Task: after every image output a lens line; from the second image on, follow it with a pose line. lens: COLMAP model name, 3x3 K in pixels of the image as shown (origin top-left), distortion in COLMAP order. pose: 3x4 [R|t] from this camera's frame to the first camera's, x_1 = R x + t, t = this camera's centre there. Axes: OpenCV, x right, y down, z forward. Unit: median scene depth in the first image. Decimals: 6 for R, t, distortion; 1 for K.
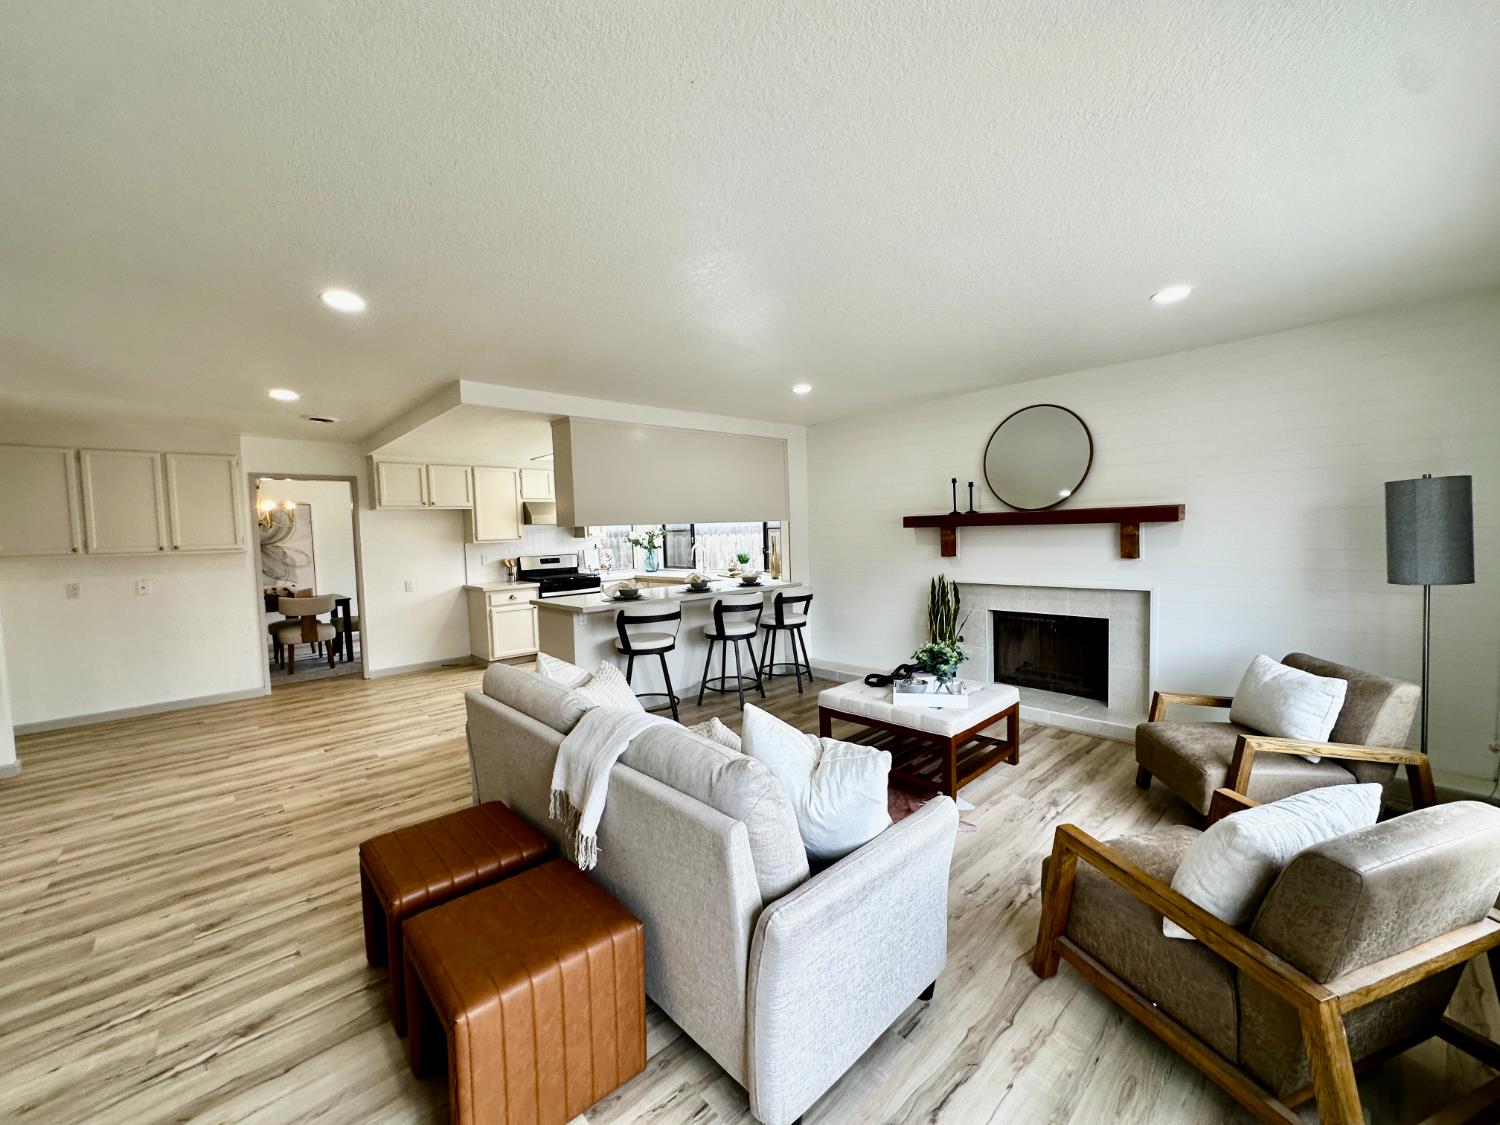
lens RADIAL K [[598.5, 0, 746.6], [0, 598.5, 565.2], [0, 0, 1]] dist [-0.003769, 0.001282]
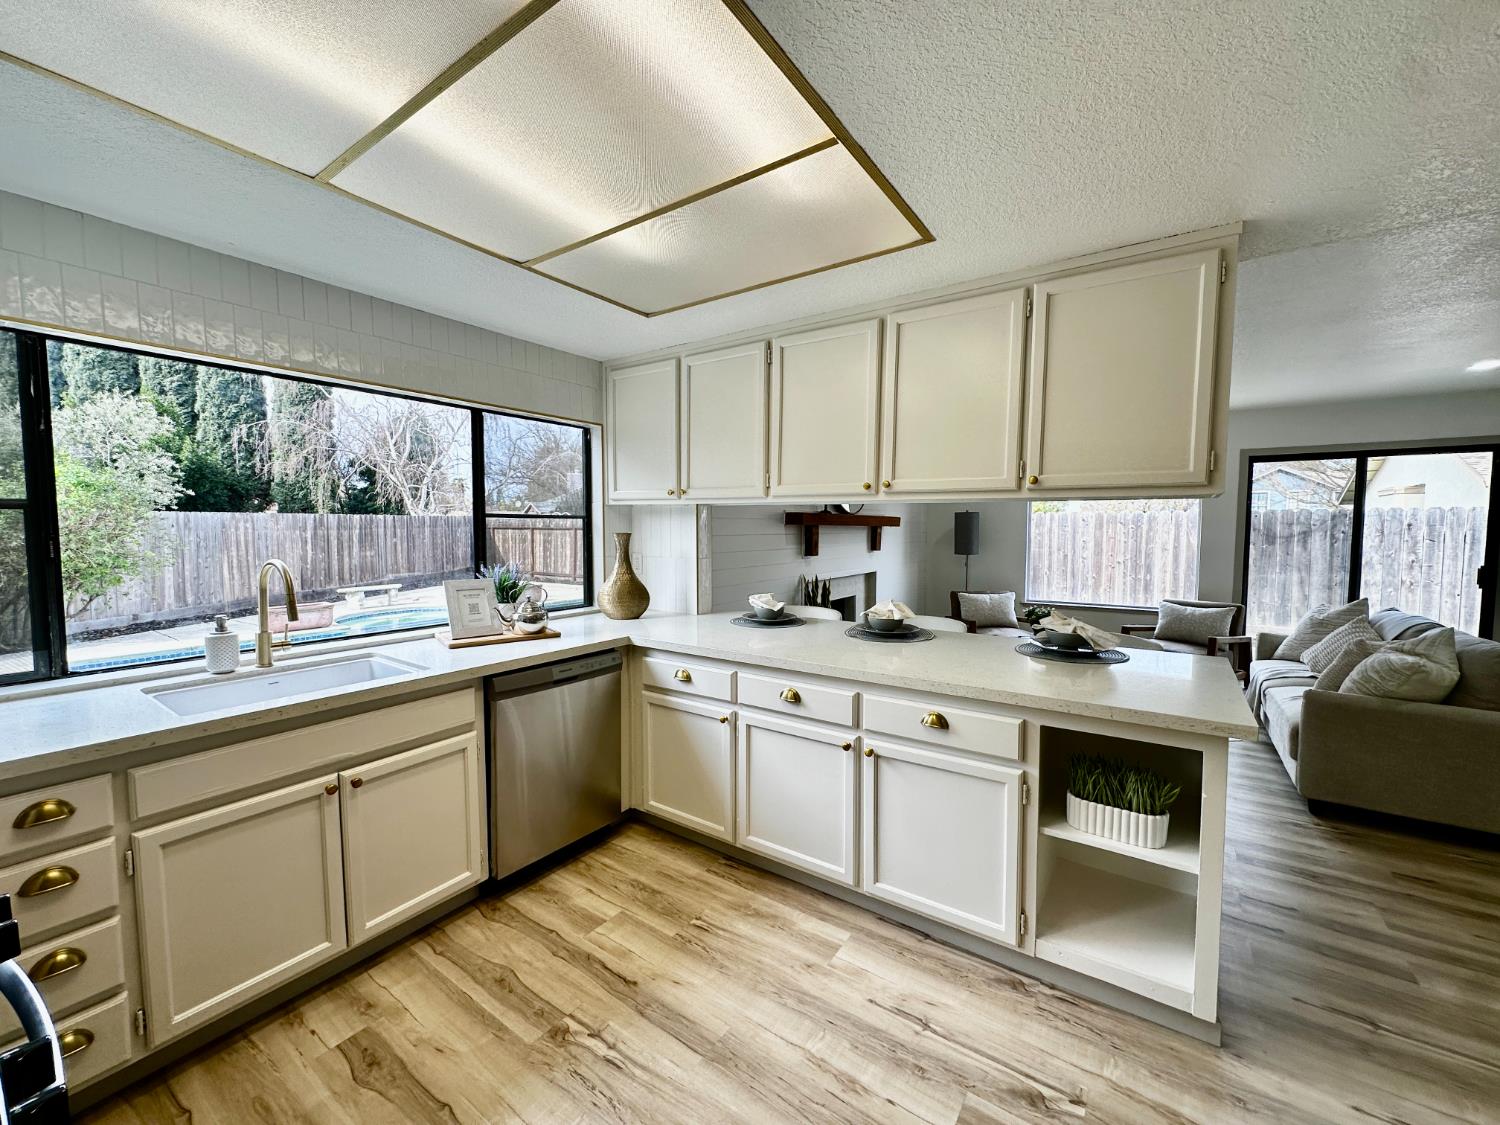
lens RADIAL K [[598.5, 0, 751.2], [0, 598.5, 557.9], [0, 0, 1]] dist [-0.003769, 0.001282]
pose [[-0.215140, -0.019576, 0.976387, -0.665832], [0.059546, 0.997676, 0.033123, -0.054454], [-0.974766, 0.065266, -0.213475, 1.446348]]
